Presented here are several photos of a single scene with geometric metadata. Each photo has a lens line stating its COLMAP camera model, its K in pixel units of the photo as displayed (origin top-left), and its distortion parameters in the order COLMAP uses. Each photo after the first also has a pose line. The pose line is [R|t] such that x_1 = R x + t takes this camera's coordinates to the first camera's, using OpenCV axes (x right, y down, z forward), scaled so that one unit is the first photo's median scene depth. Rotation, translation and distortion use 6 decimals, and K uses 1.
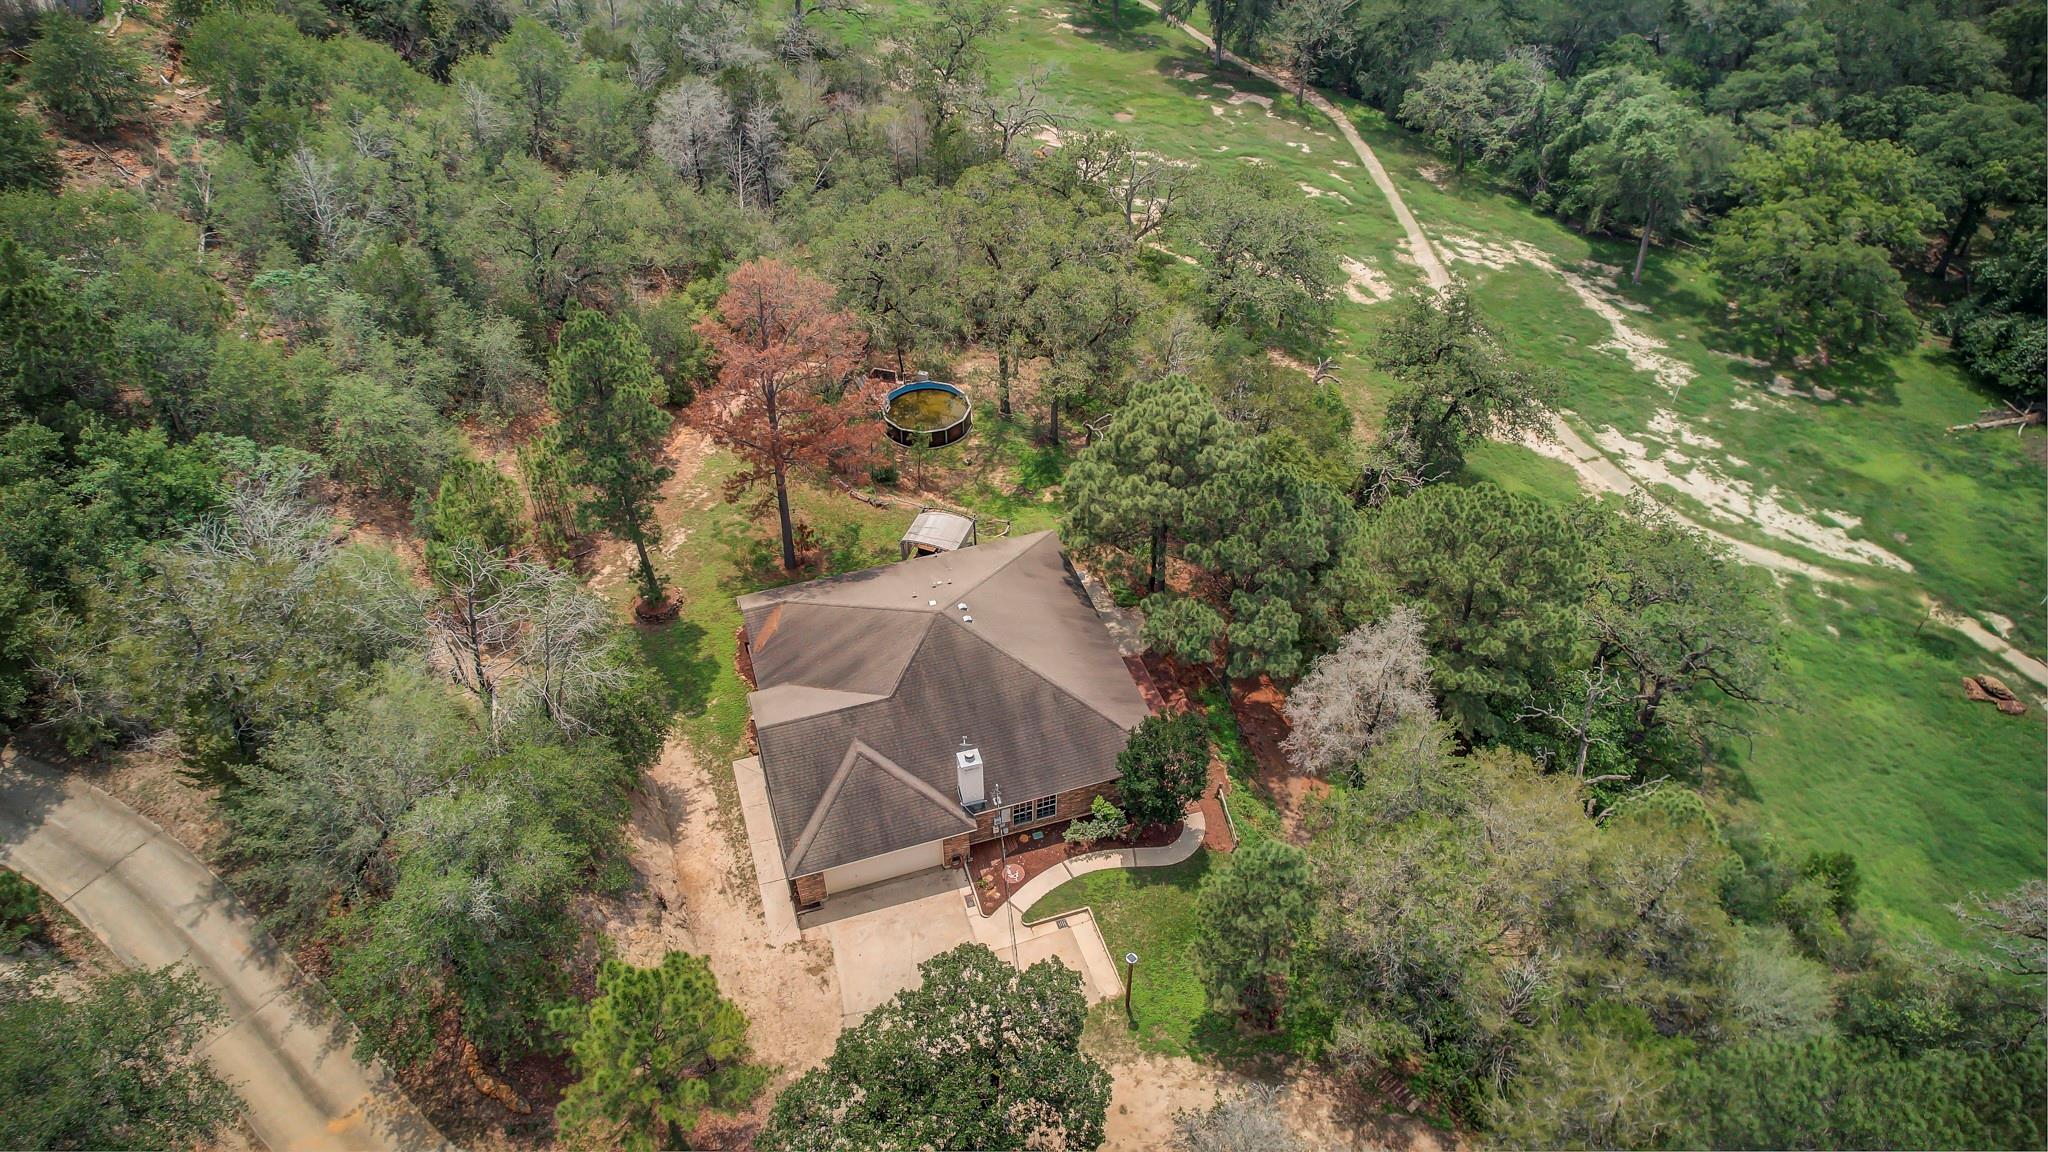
lens RADIAL K [[1323.0, 0, 1024.0], [0, 1323.0, 576.0], [0, 0, 1]] dist [-0.097183, 0.087082]
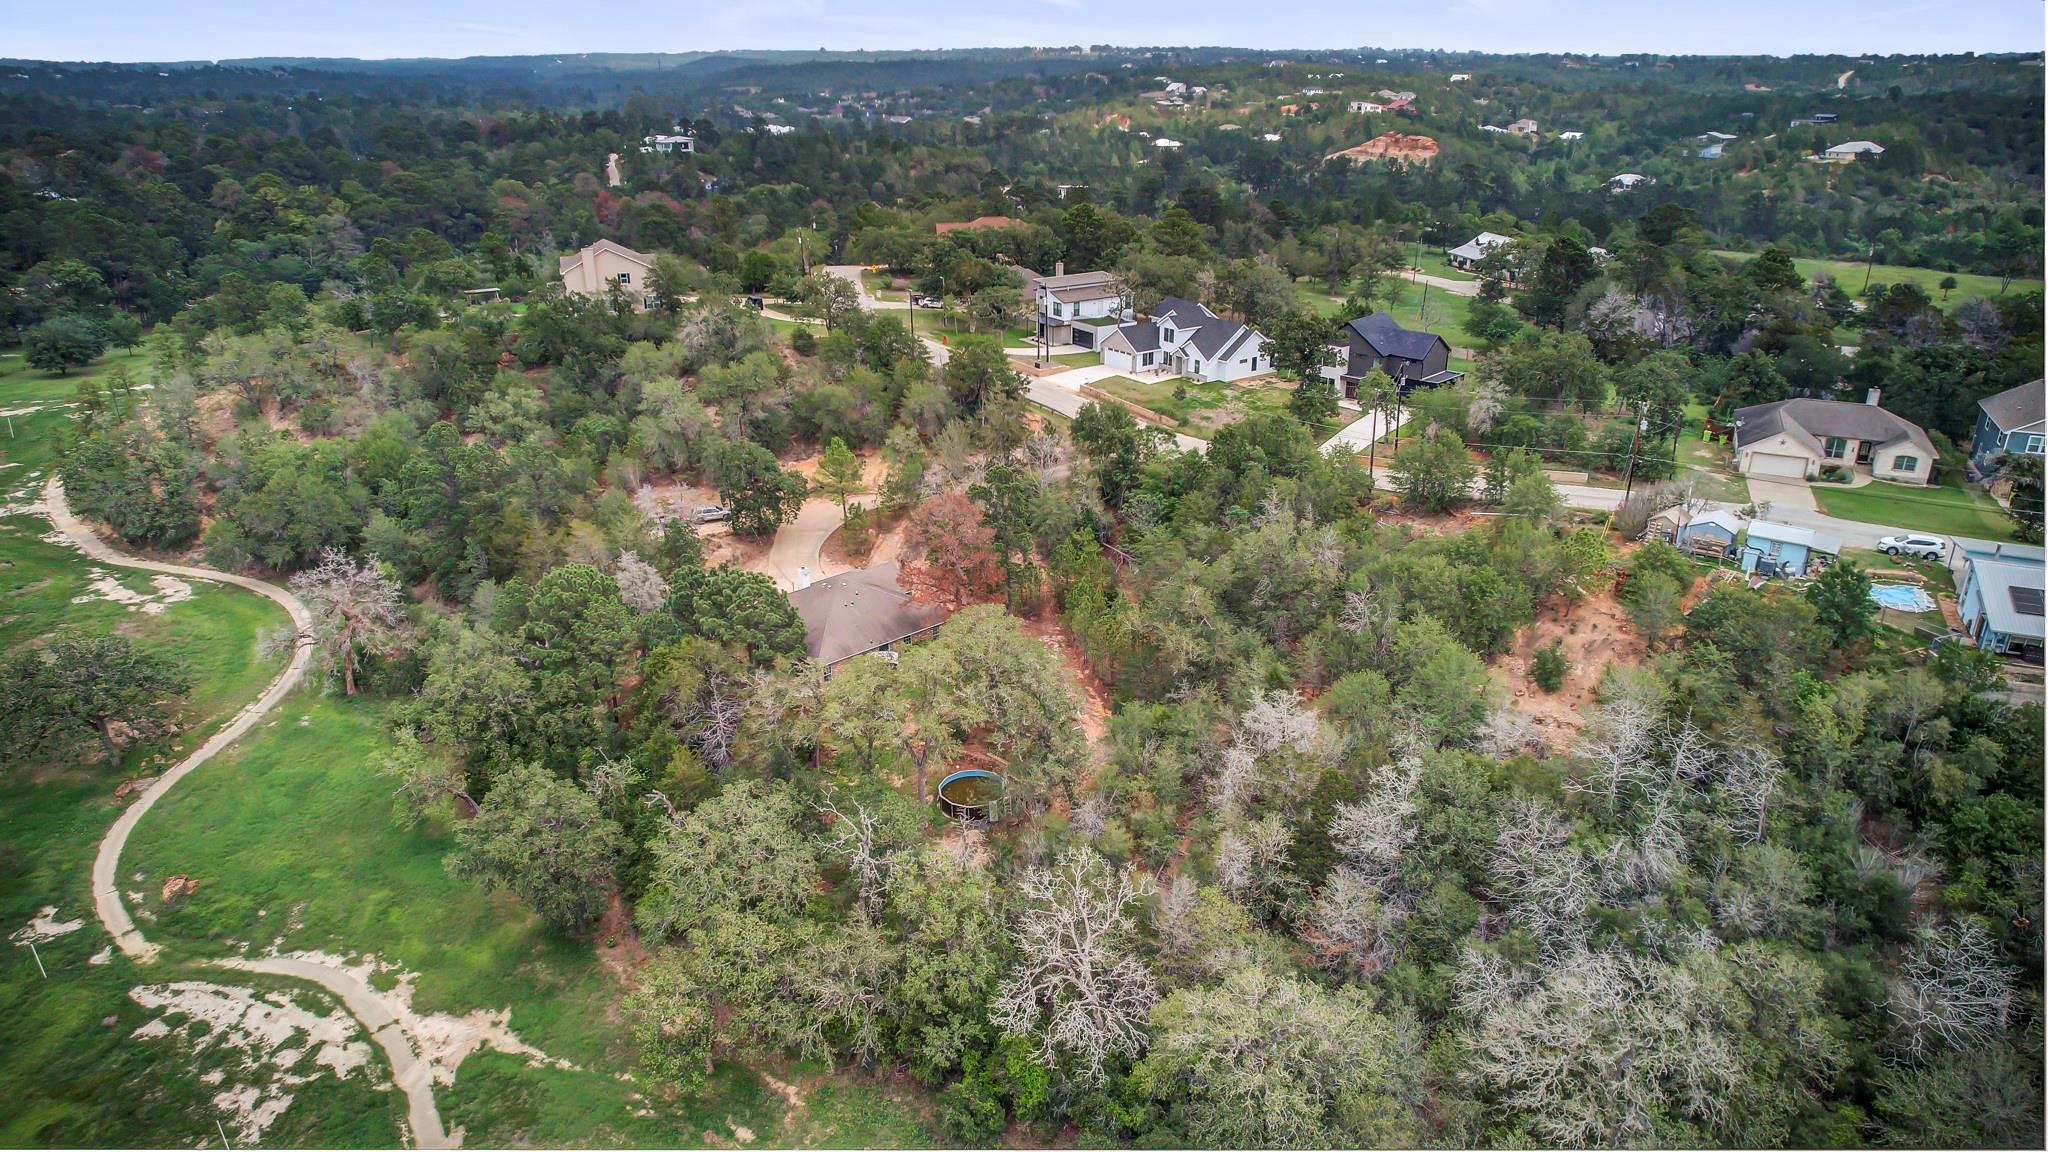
lens RADIAL K [[1315.1, 0, 1024.0], [0, 1315.1, 576.0], [0, 0, 1]] dist [-0.089432, 0.083847]
pose [[-0.912250, 0.161888, -0.376288, 0.321821], [-0.269546, 0.454476, 0.848997, -1.289549], [0.308456, 0.875924, -0.370960, 1.283881]]
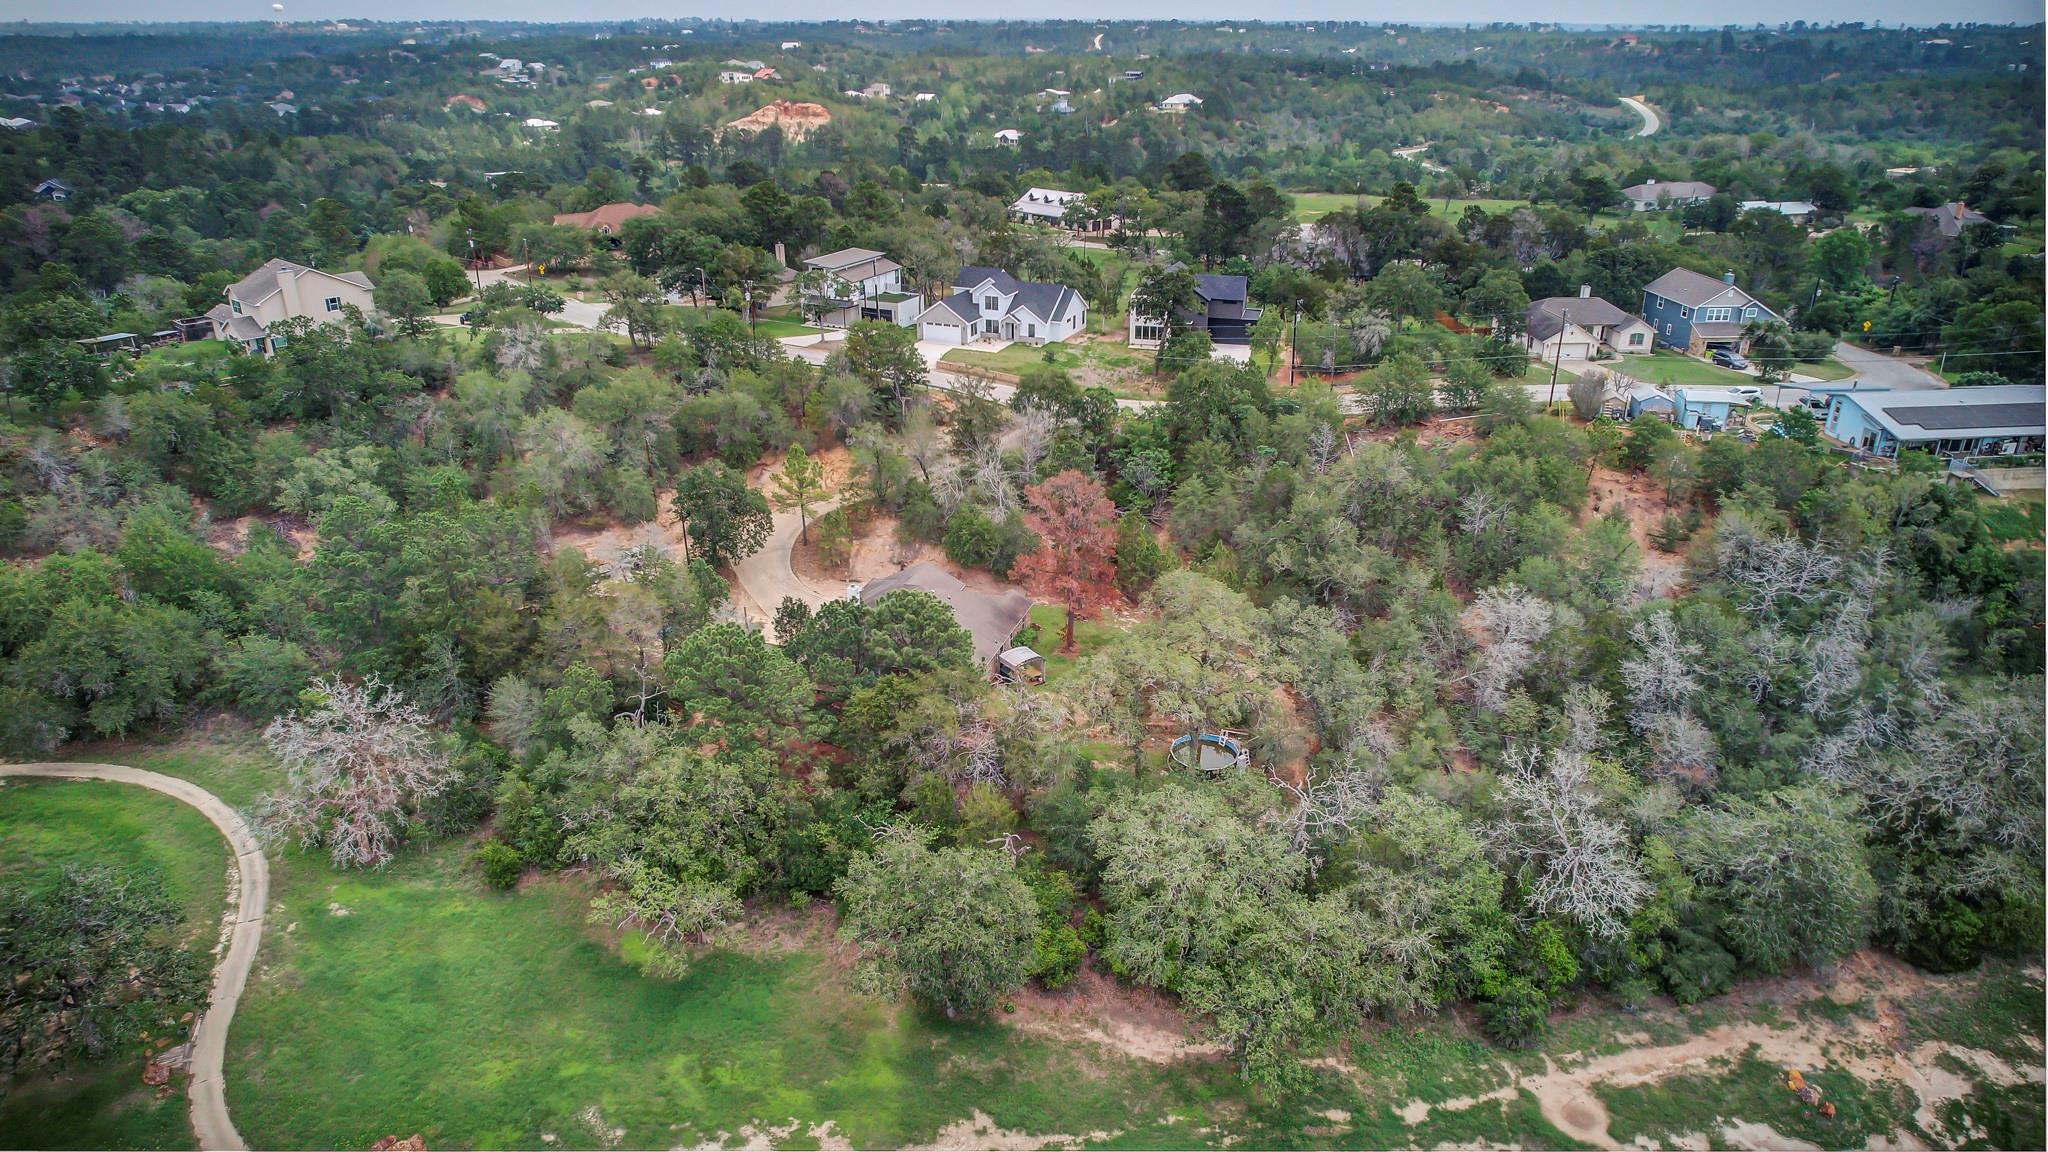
lens RADIAL K [[1315.1, 0, 1024.0], [0, 1315.1, 576.0], [0, 0, 1]] dist [-0.089432, 0.083847]
pose [[-0.586715, 0.324542, -0.741915, 0.913992], [-0.543195, 0.521762, 0.657803, -0.950470], [0.600587, 0.788947, -0.129836, 0.909074]]
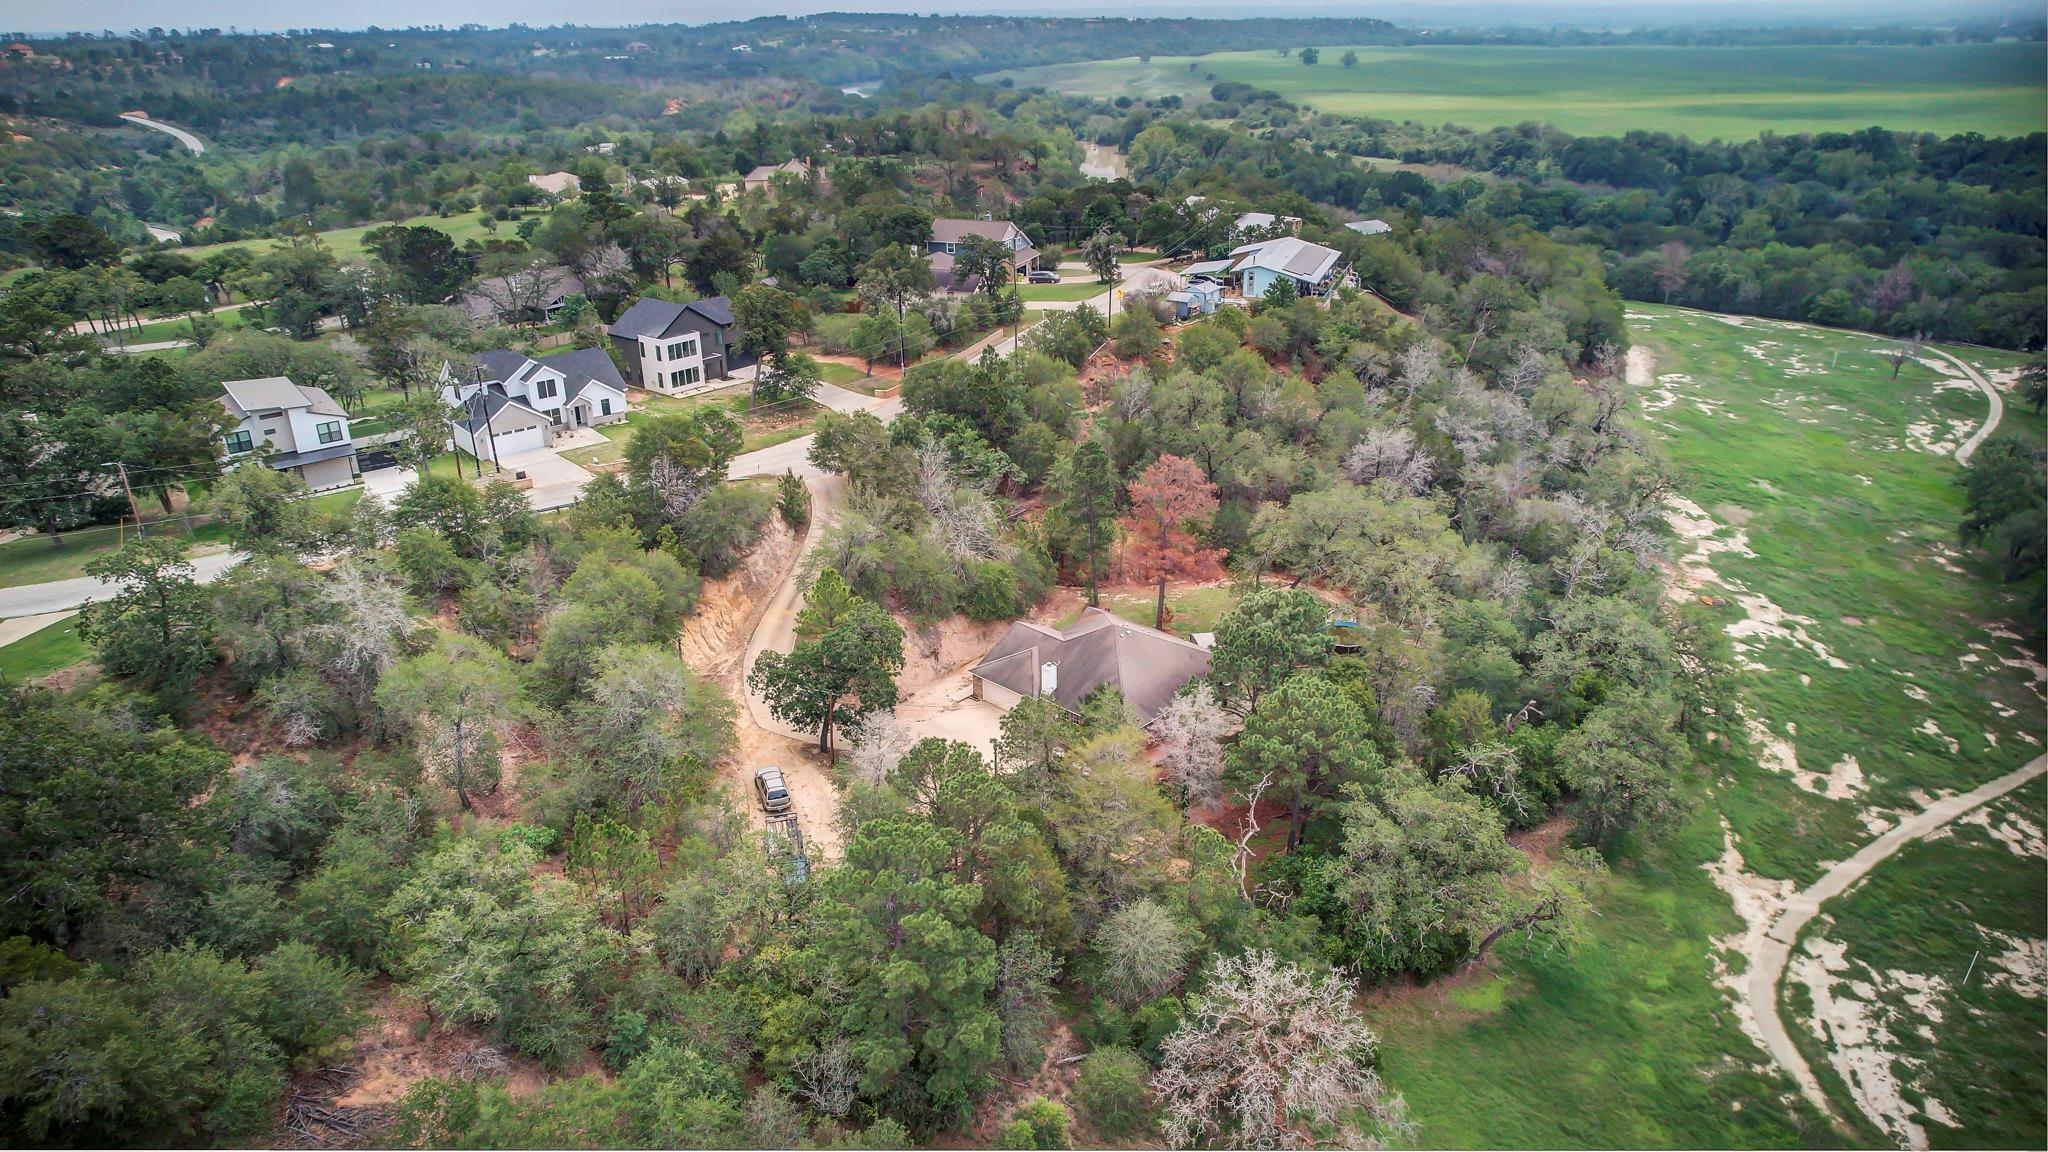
lens RADIAL K [[1318.1, 0, 1024.0], [0, 1318.1, 576.0], [0, 0, 1]] dist [-0.067973, 0.058018]
pose [[0.471215, 0.348541, -0.810232, 0.943866], [-0.586061, 0.810231, 0.007699, 0.021703], [0.659158, 0.471217, 0.586059, -0.158813]]
